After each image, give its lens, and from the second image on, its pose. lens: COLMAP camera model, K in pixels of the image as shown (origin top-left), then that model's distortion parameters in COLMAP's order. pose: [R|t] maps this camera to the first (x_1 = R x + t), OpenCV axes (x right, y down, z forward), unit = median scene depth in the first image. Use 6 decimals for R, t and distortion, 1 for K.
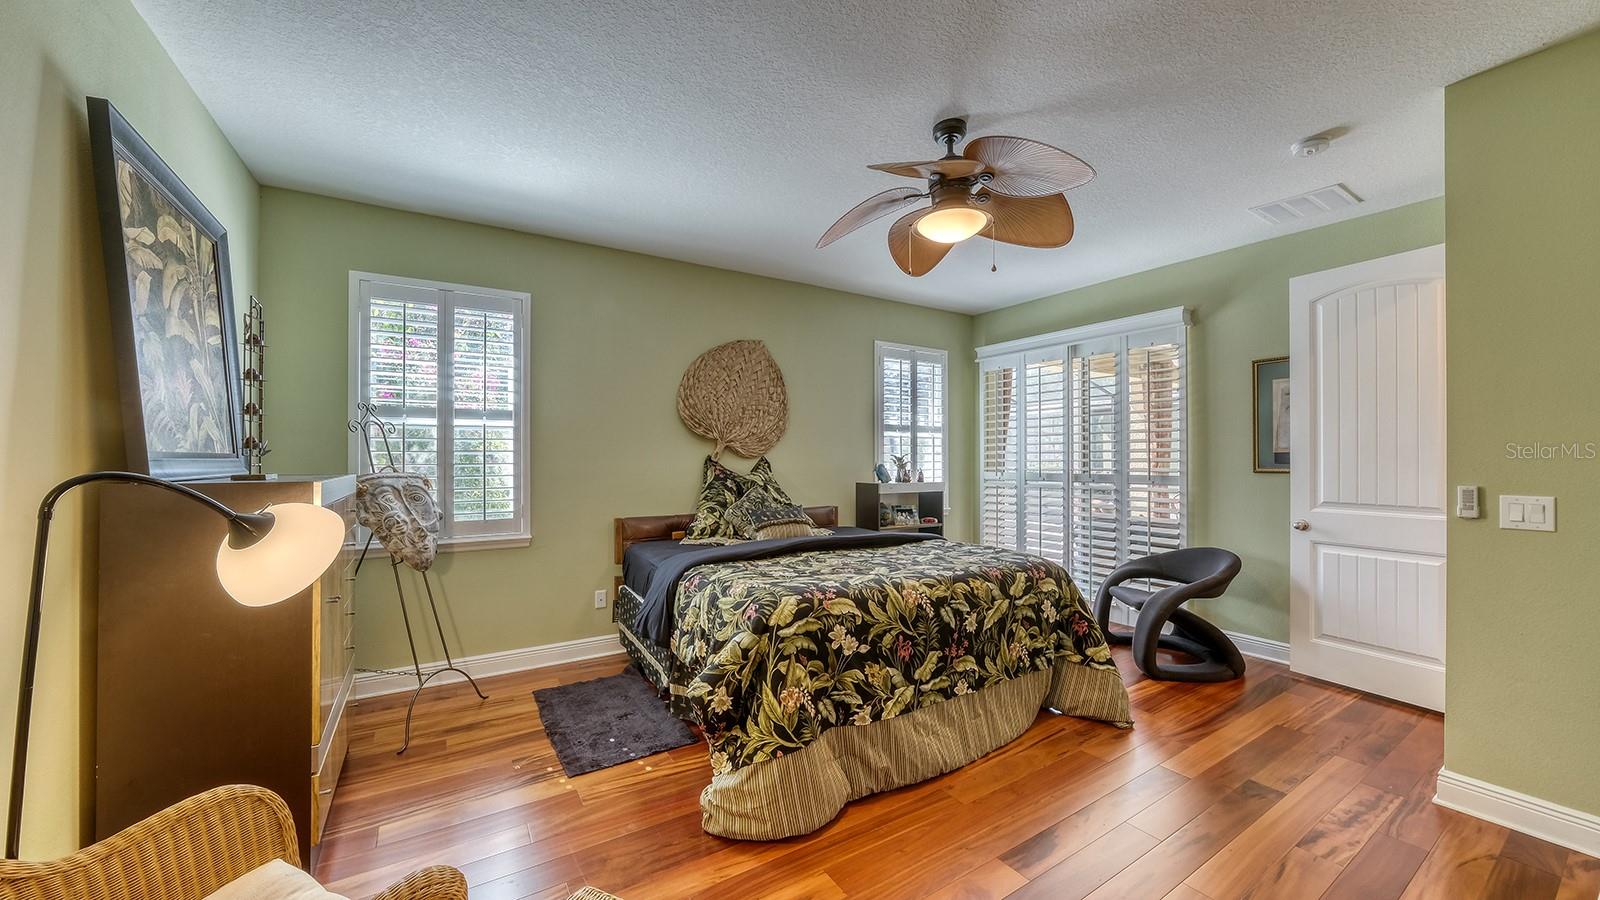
lens RADIAL K [[552.4, 0, 842.5], [0, 552.4, 453.8], [0, 0, 1]] dist [0.000688, 0.000679]
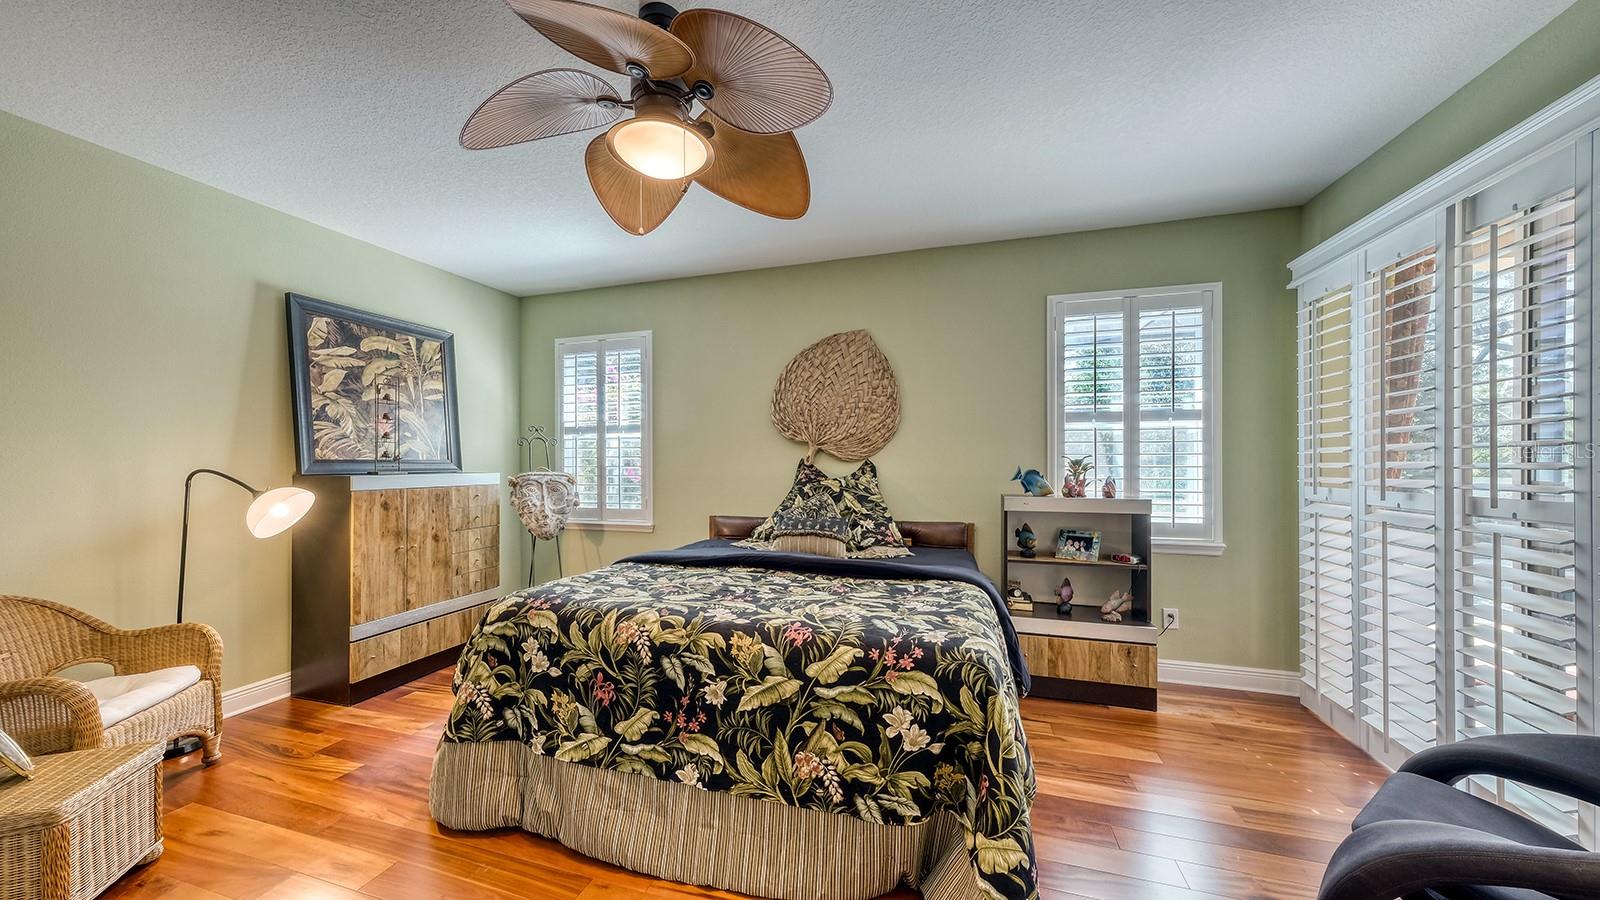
lens RADIAL K [[552.4, 0, 789.8], [0, 552.4, 460.2], [0, 0, 1]] dist [0.000688, 0.000679]
pose [[0.633394, -0.002819, -0.773825, 0.826296], [0.005939, 0.999982, 0.001218, 0.006916], [0.773807, -0.005368, 0.633399, 0.612788]]
